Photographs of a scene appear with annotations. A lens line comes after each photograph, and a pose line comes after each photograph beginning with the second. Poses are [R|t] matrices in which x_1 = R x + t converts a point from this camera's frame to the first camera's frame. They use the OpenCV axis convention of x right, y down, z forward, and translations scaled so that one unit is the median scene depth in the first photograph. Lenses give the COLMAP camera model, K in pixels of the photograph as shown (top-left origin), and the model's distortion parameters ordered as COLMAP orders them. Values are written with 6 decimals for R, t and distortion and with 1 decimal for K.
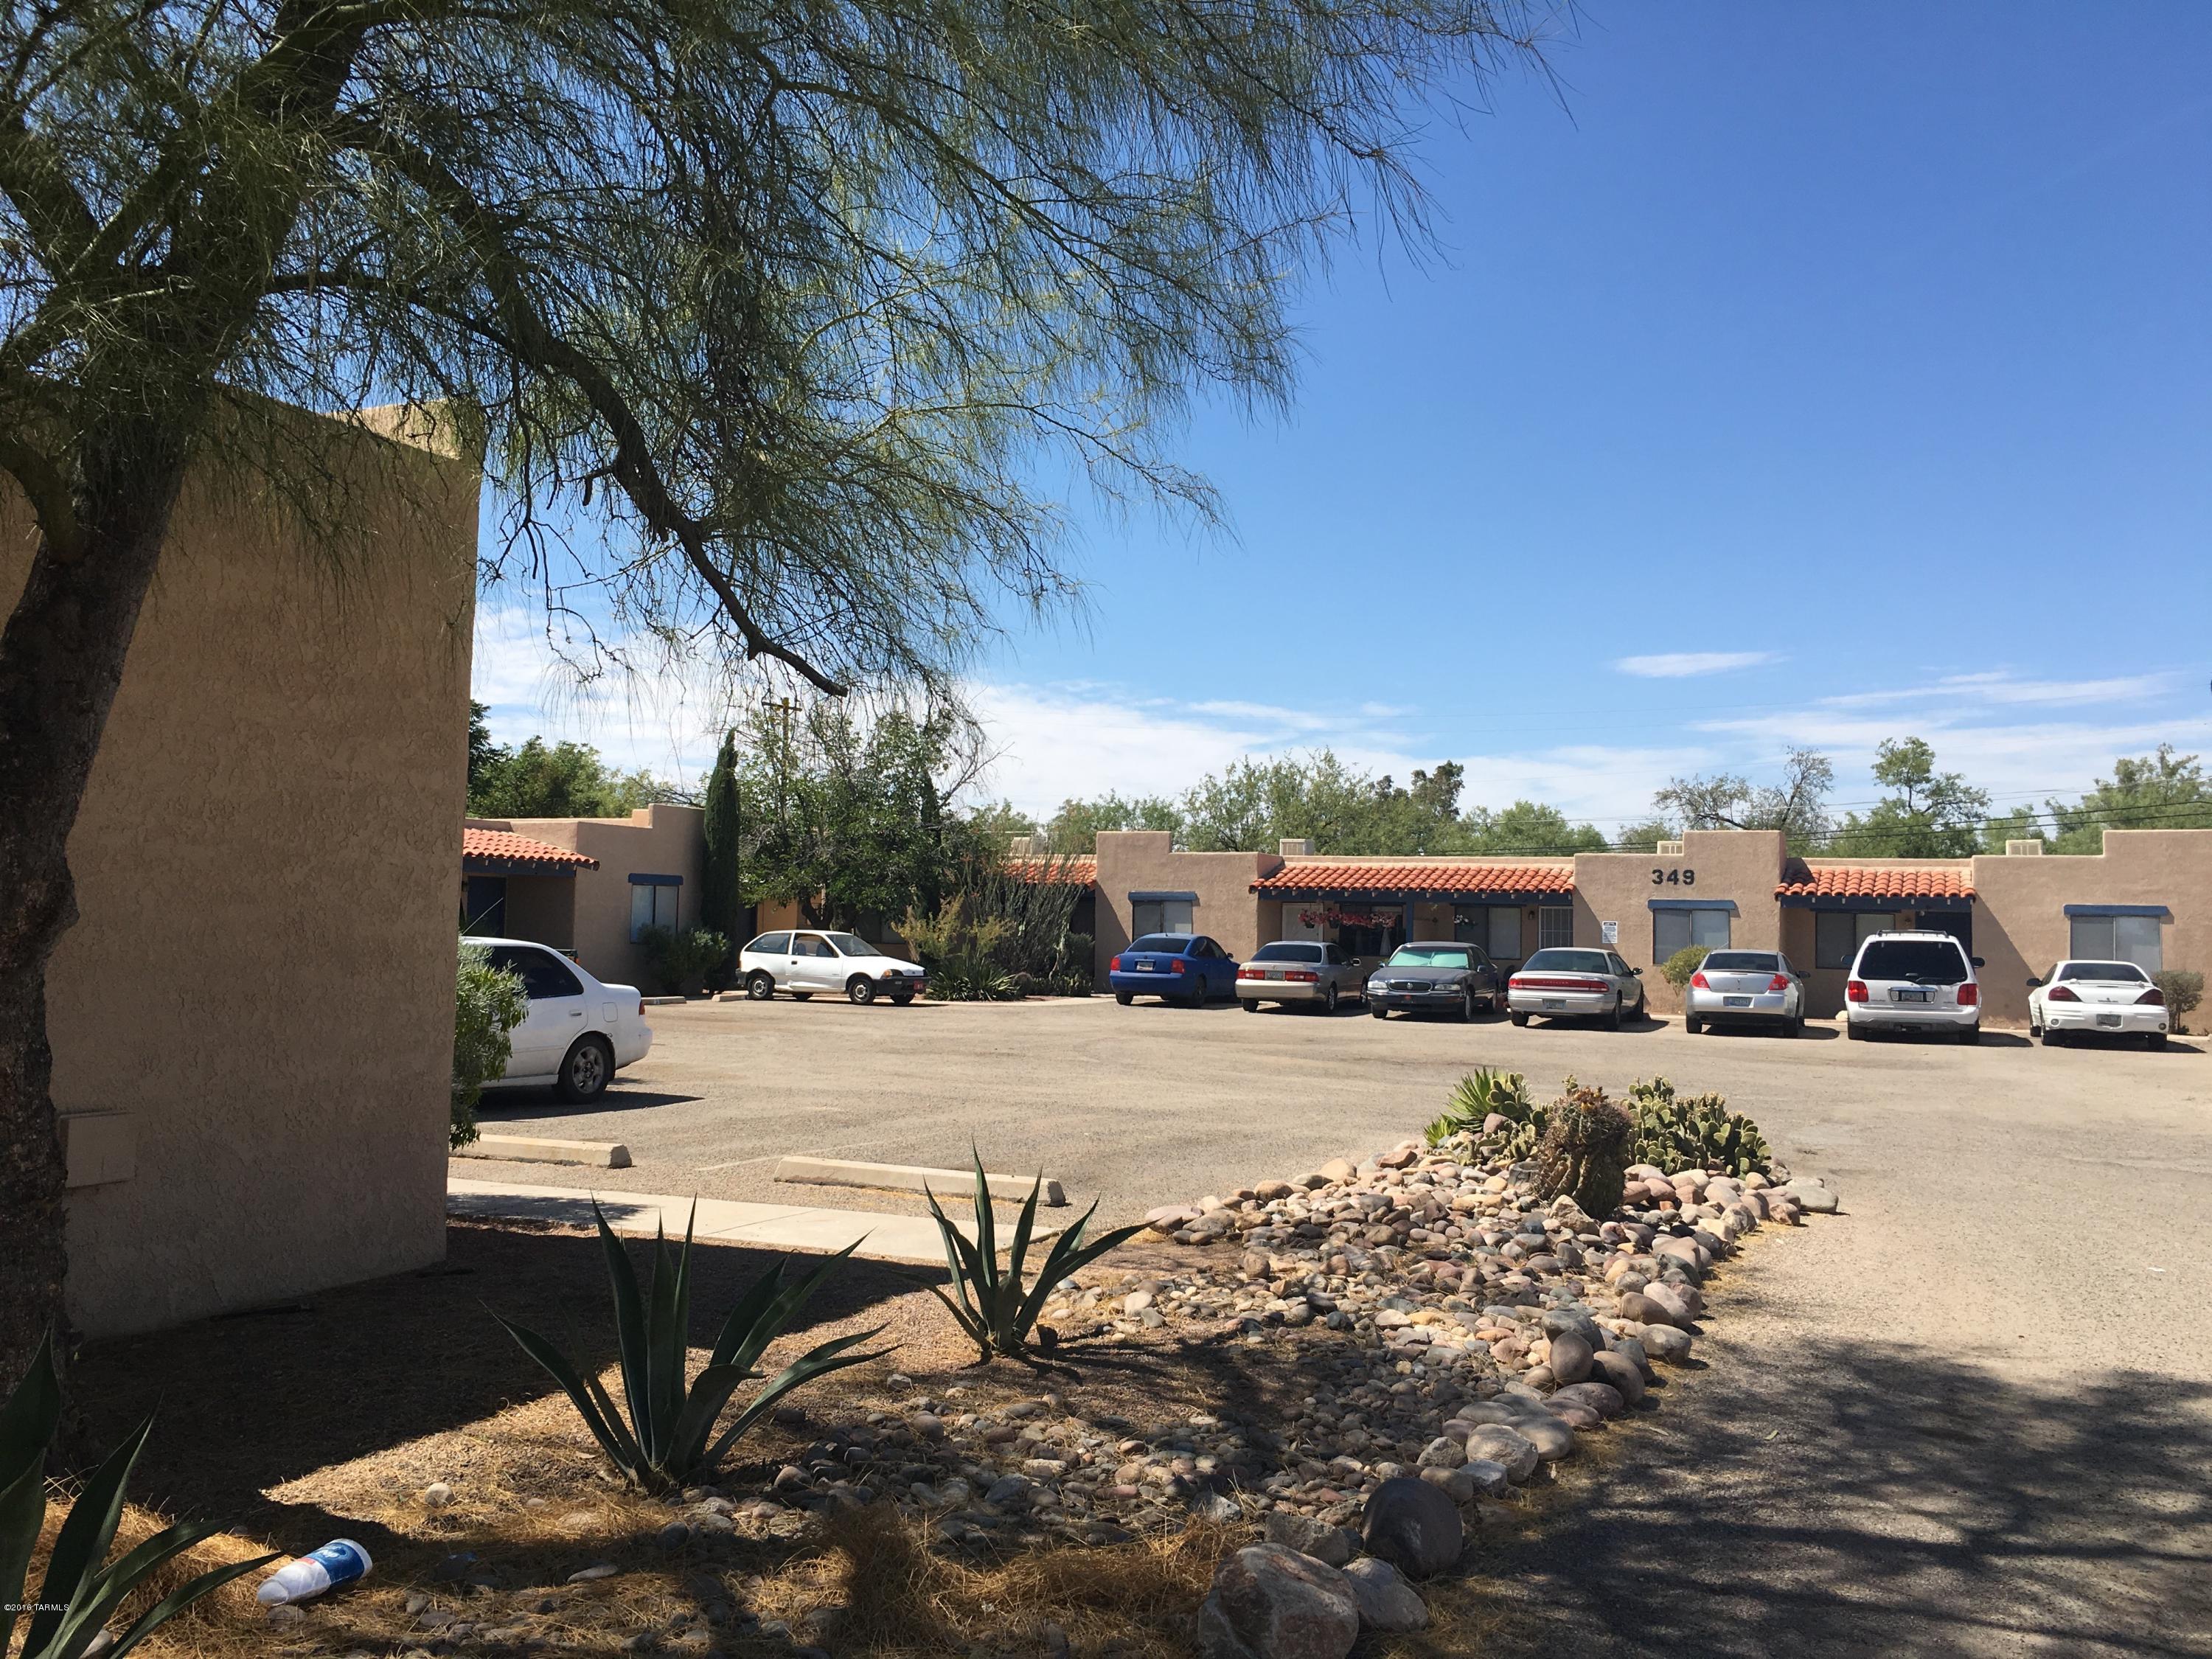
lens RADIAL K [[1884.7, 0, 1106.5], [0, 1884.7, 829.2], [0, 0, 1]] dist [0.009000, 0.001213]
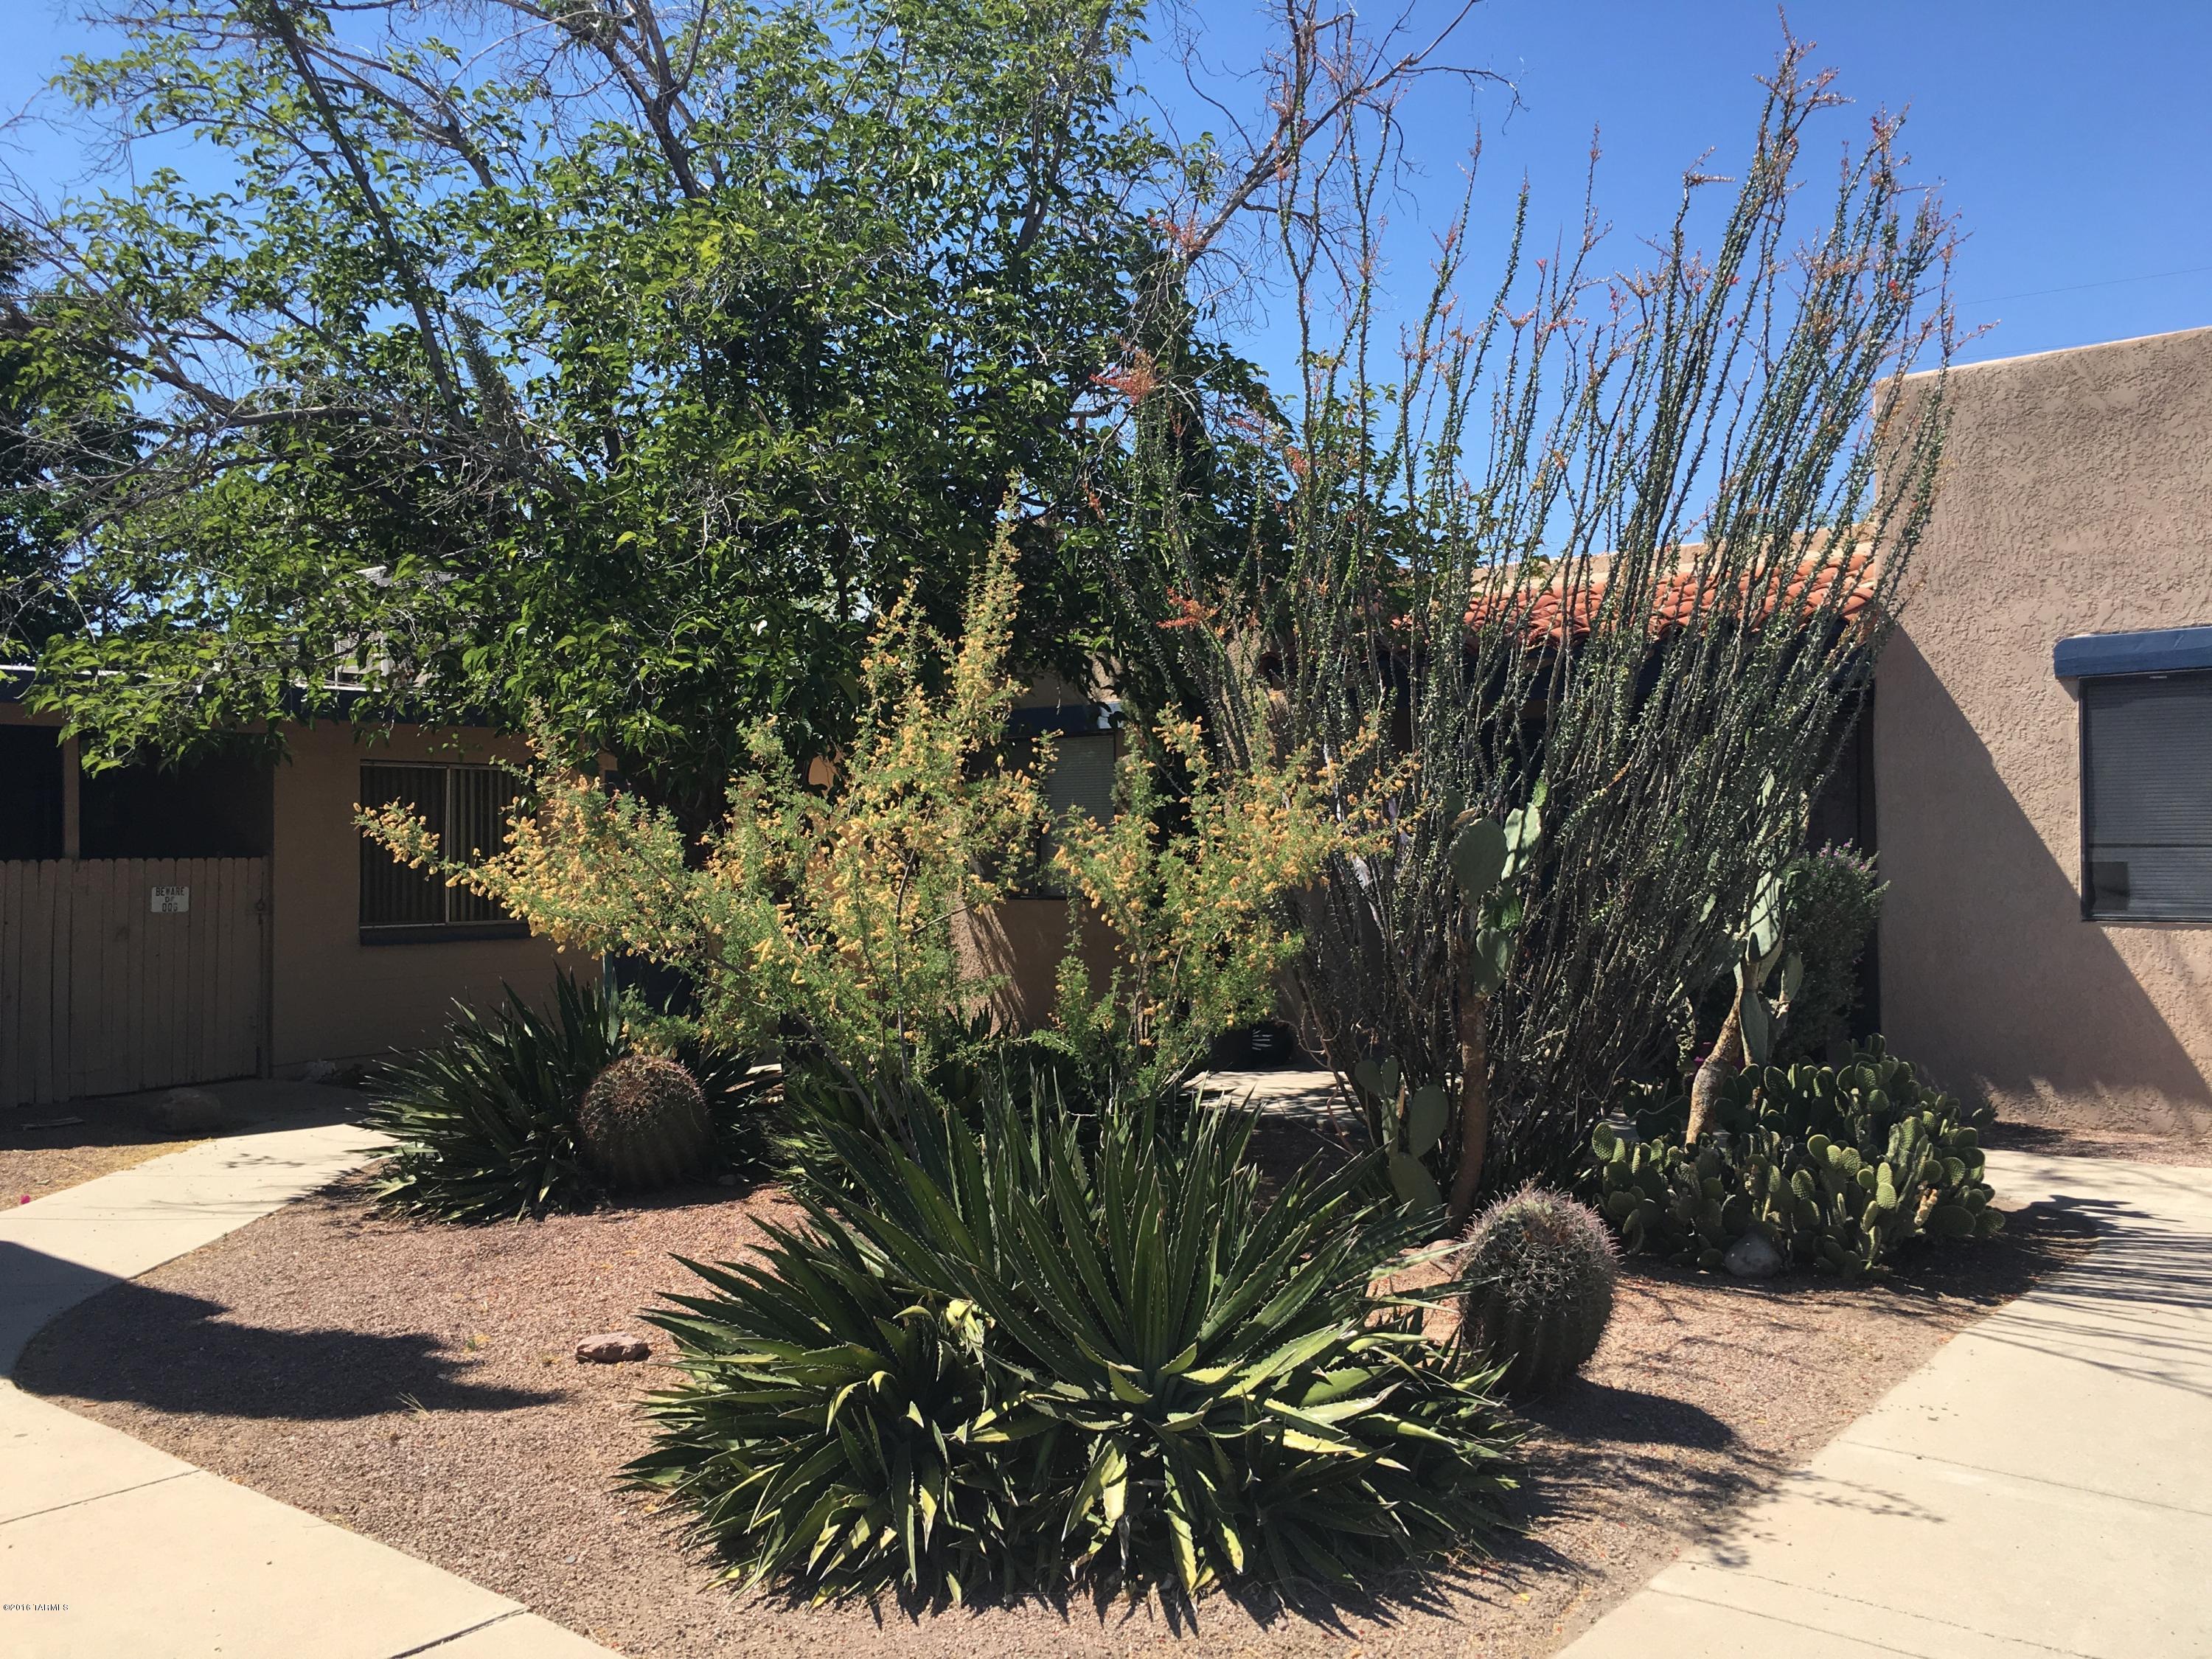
lens RADIAL K [[1884.7, 0, 1105.6], [0, 1884.7, 829.5], [0, 0, 1]] dist [0.009000, 0.001213]
pose [[0.960235, -0.028189, -0.277767, -0.033609], [0.041718, 0.998207, 0.042915, 0.042721], [0.276059, -0.052796, 0.959689, 0.811470]]
